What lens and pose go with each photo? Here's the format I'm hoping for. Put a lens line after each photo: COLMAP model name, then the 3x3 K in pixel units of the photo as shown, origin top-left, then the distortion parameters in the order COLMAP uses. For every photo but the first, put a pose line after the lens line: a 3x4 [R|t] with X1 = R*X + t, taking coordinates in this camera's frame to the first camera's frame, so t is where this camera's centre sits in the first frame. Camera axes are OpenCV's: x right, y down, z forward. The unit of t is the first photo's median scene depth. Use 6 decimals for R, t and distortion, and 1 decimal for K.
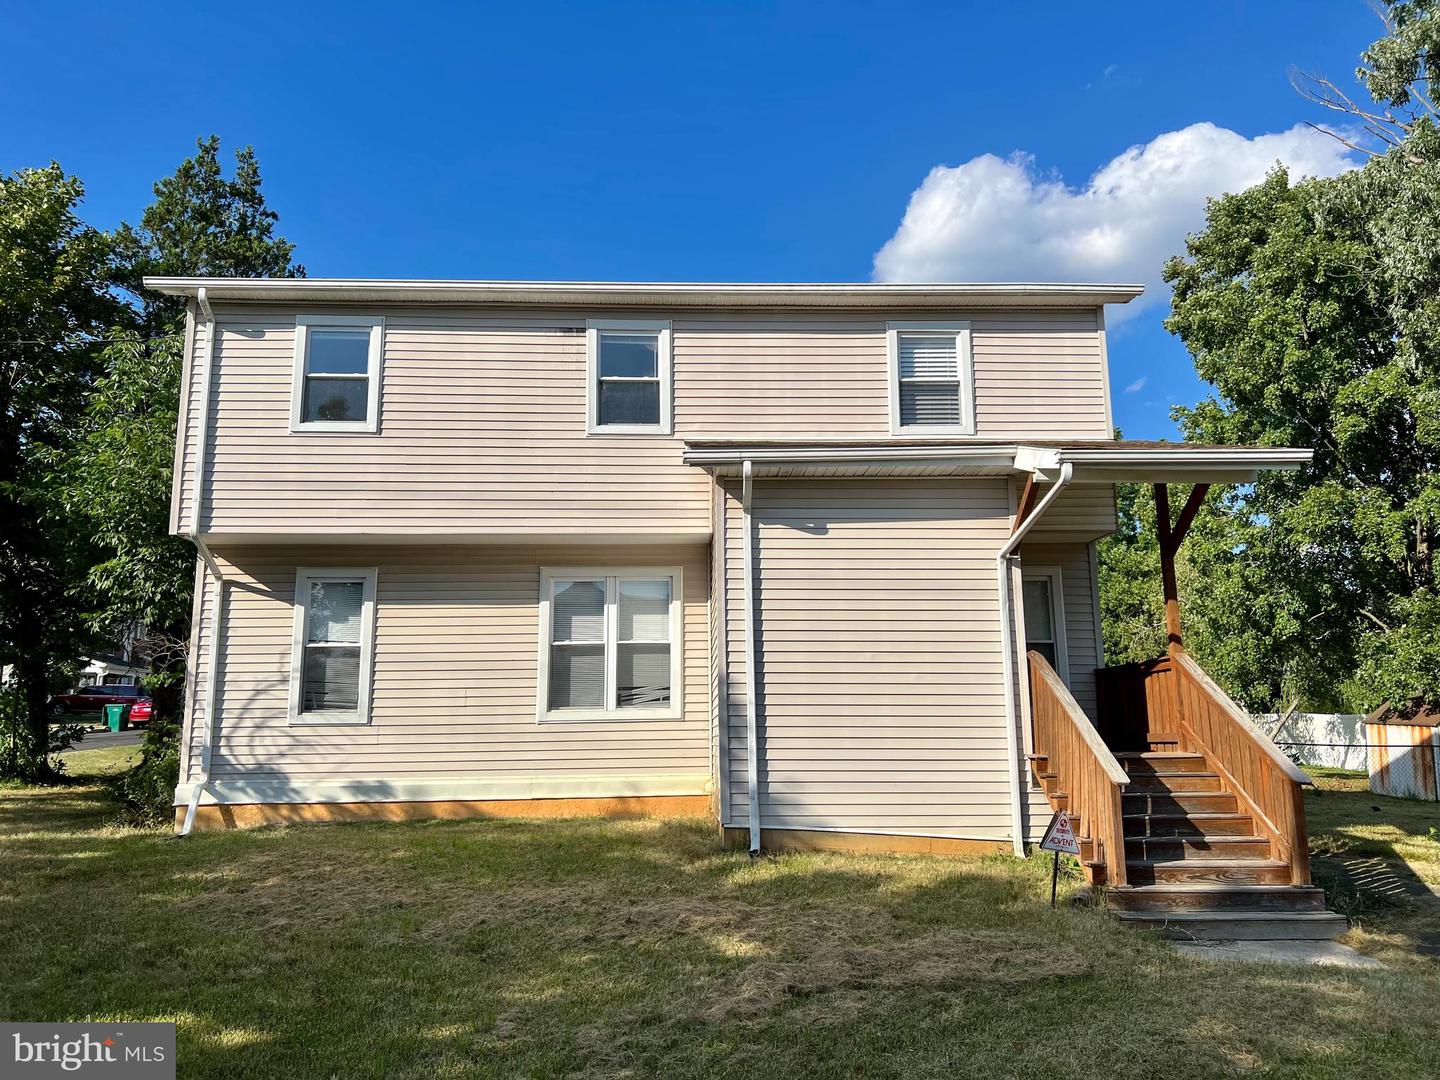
lens RADIAL K [[1103.8, 0, 720.3], [0, 1103.8, 529.1], [0, 0, 1]] dist [0.028002, -0.006314]
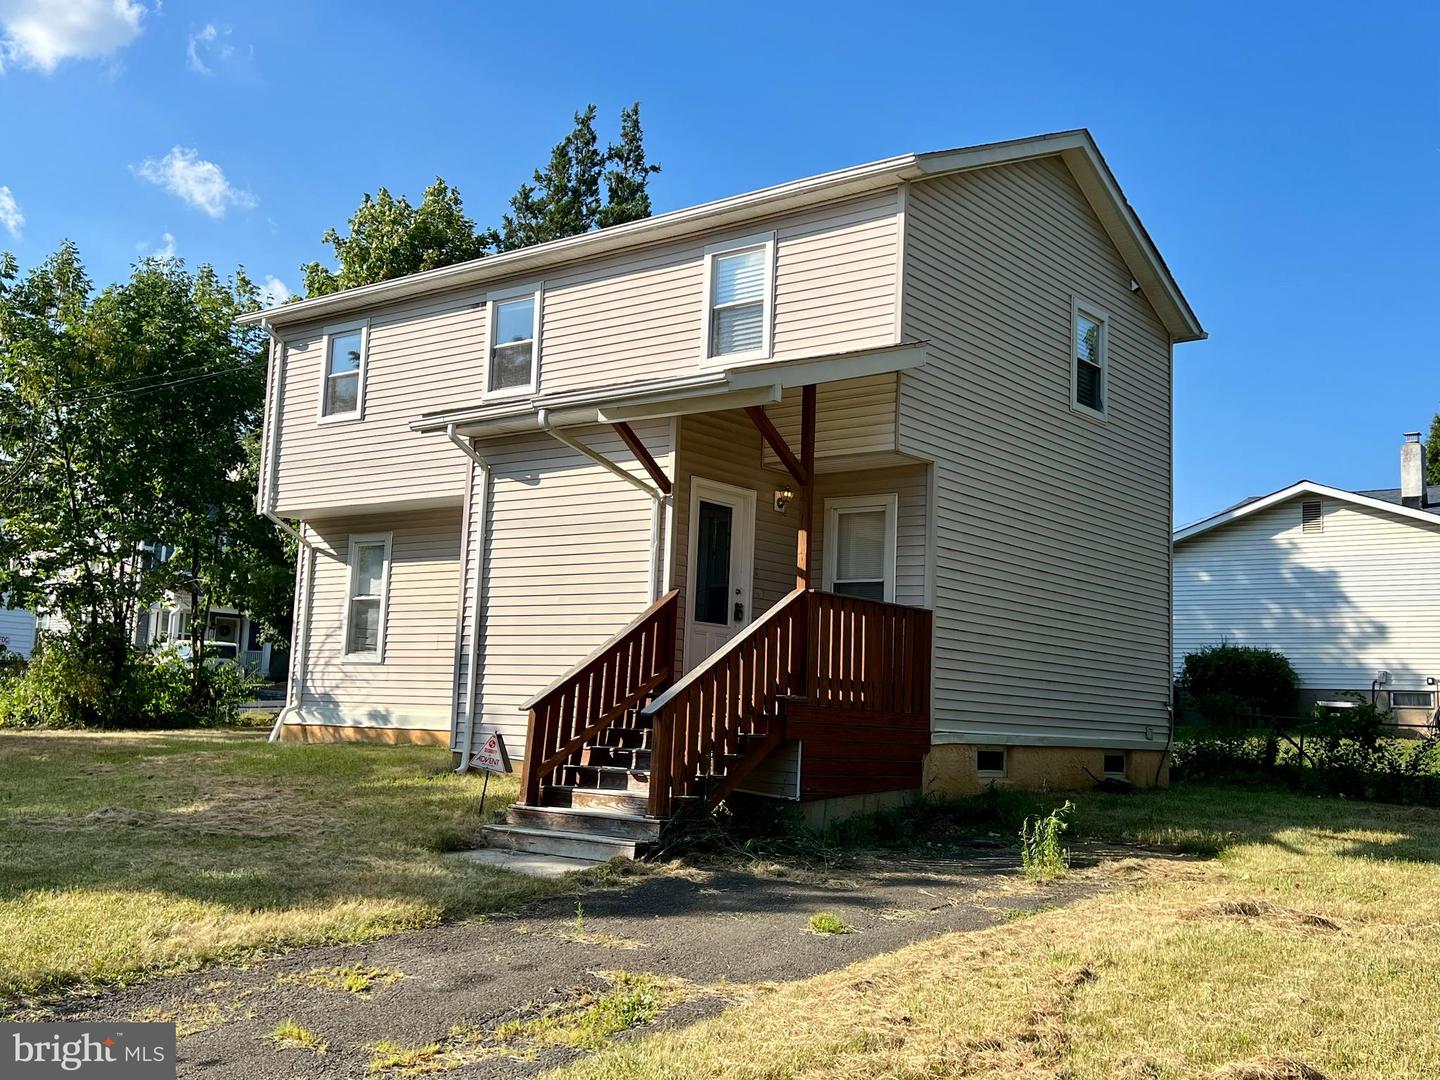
lens RADIAL K [[1469.8, 0, 722.5], [0, 1469.8, 546.9], [0, 0, 1]] dist [0.003098, 0.000000]
pose [[0.766656, -0.039774, -0.640825, 0.975699], [0.079814, 0.996242, 0.033652, 0.026907], [0.637078, -0.076946, 0.766949, 0.029476]]
